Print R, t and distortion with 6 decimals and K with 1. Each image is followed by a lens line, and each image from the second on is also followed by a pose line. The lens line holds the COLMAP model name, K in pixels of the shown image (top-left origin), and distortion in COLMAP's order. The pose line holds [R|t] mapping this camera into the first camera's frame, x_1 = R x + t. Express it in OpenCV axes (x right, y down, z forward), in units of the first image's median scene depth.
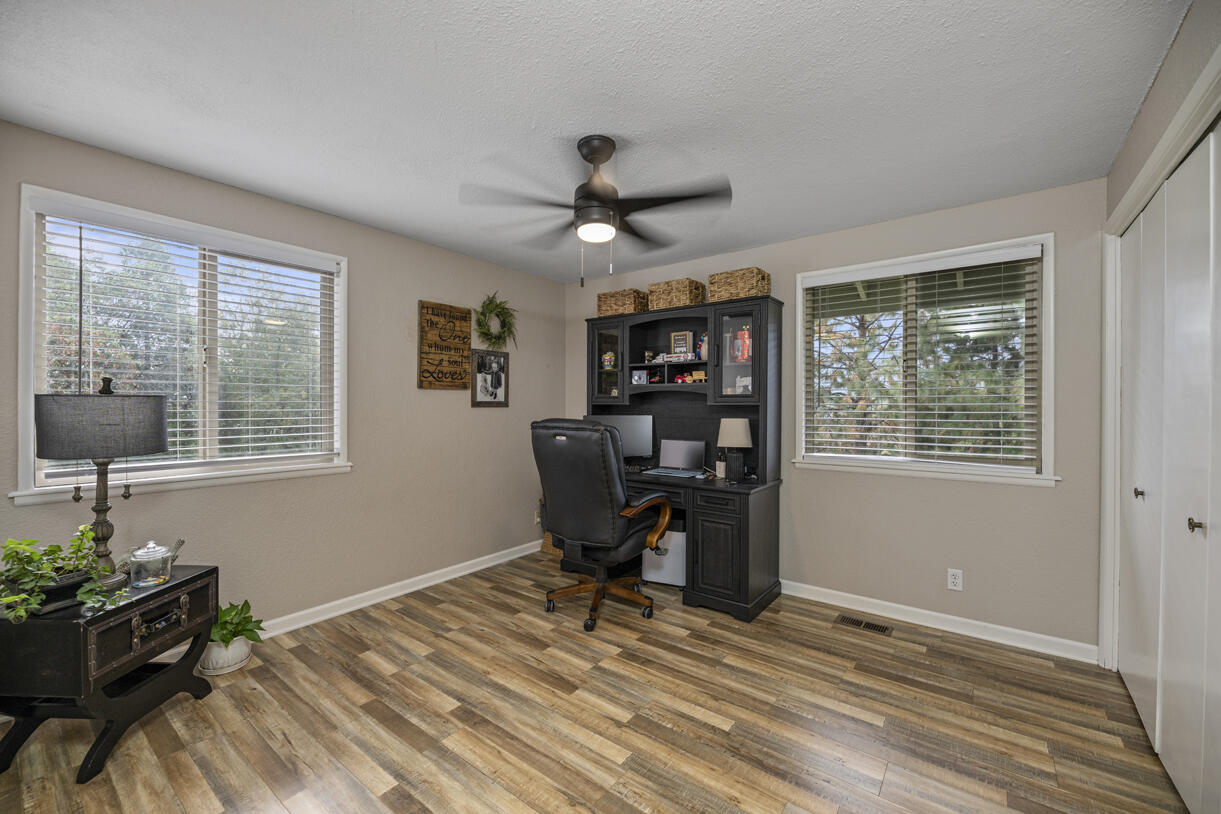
lens RADIAL K [[491.8, 0, 611.8], [0, 491.8, 409.7], [0, 0, 1]] dist [-0.014918, -0.000590]
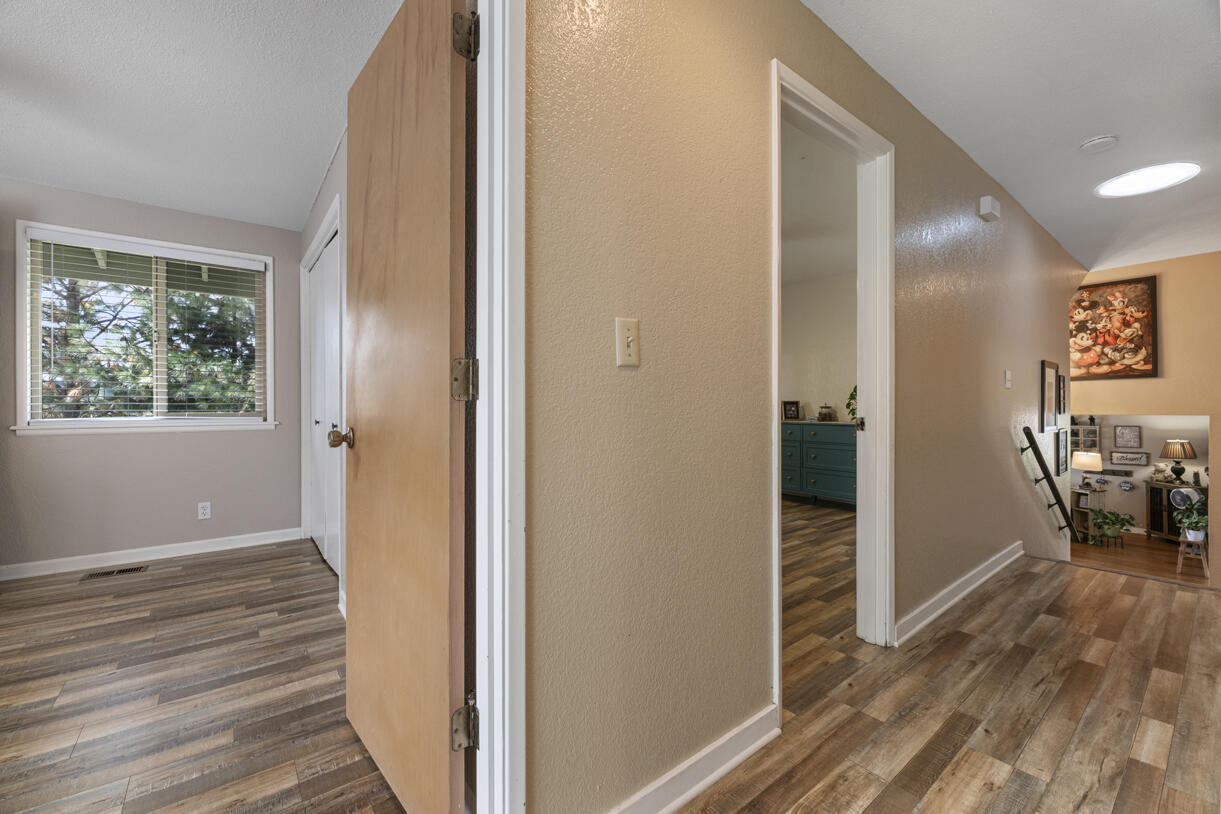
lens RADIAL K [[492.8, 0, 597.4], [0, 492.8, 407.4], [0, 0, 1]] dist [-0.001013, -0.001554]
pose [[0.266740, -0.005945, 0.963750, -0.271734], [0.006116, 0.999971, 0.004475, 0.089783], [-0.963749, 0.004700, 0.266768, -0.349344]]
